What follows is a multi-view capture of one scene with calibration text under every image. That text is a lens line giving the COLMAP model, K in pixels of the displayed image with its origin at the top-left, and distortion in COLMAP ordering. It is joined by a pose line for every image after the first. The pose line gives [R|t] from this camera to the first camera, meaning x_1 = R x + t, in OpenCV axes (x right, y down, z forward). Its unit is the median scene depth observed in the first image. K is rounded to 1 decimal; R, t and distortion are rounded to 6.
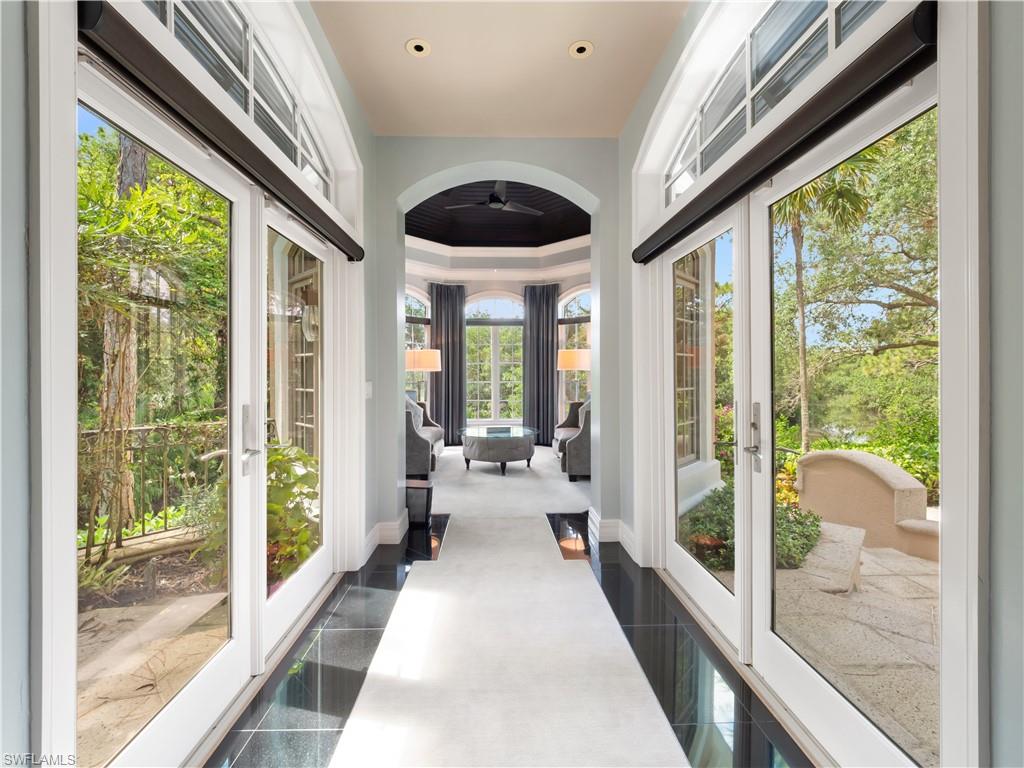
lens RADIAL K [[418.1, 0, 507.8], [0, 418.1, 375.9], [0, 0, 1]] dist [-0.001365, -0.000068]
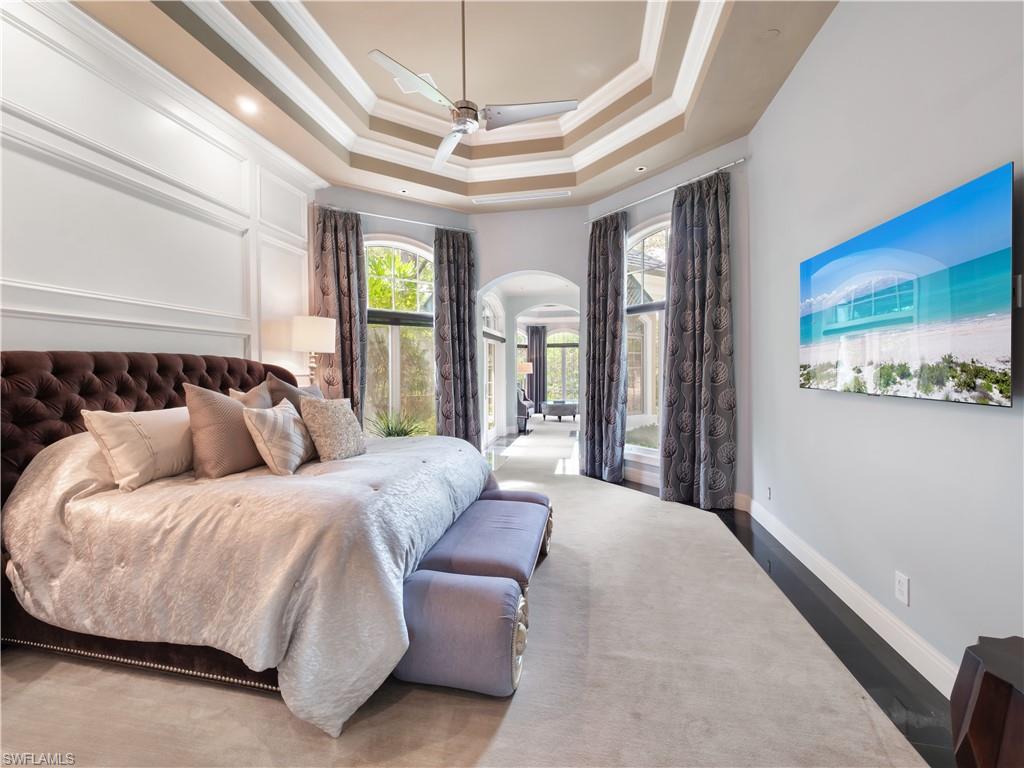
lens RADIAL K [[418.1, 0, 509.8], [0, 418.1, 383.0], [0, 0, 1]] dist [-0.001365, -0.000068]
pose [[0.972963, 0.001791, -0.230952, 0.171439], [0.004361, 0.999649, 0.026124, -0.016721], [0.230918, -0.026425, 0.972614, -0.846950]]
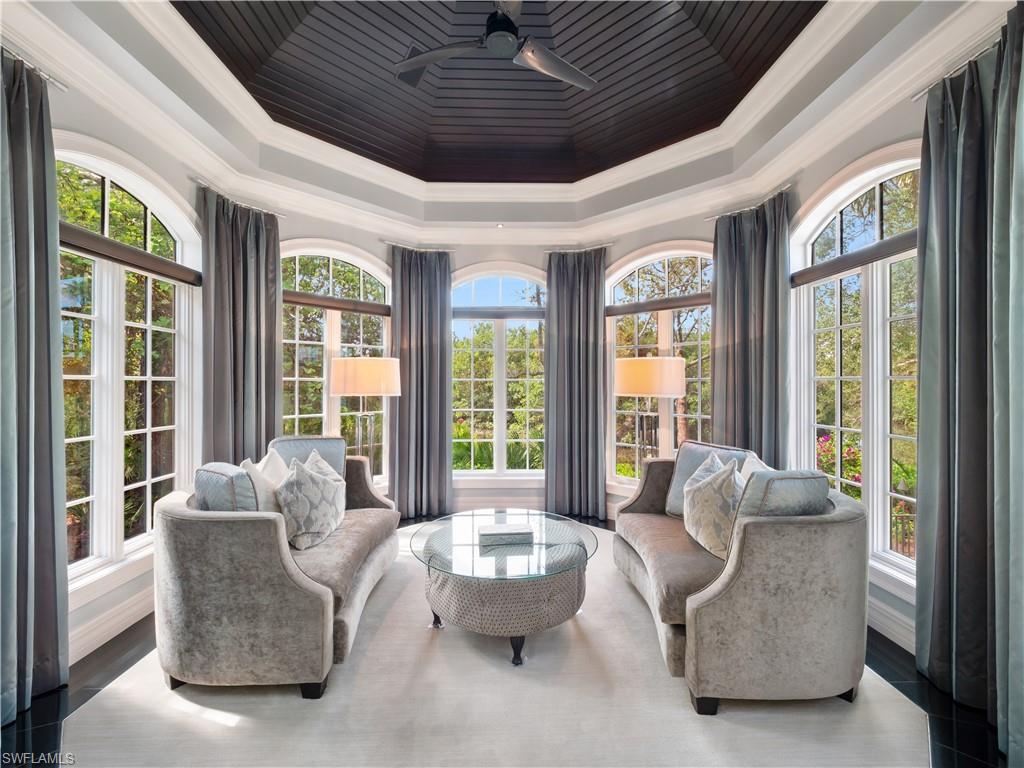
lens RADIAL K [[418.1, 0, 511.9], [0, 418.1, 385.7], [0, 0, 1]] dist [-0.001365, -0.000068]
pose [[0.999985, 0.000908, -0.005345, -0.009414], [-0.000909, 1.000000, -0.000155, -0.023295], [0.005345, 0.000160, 0.999986, 0.406715]]
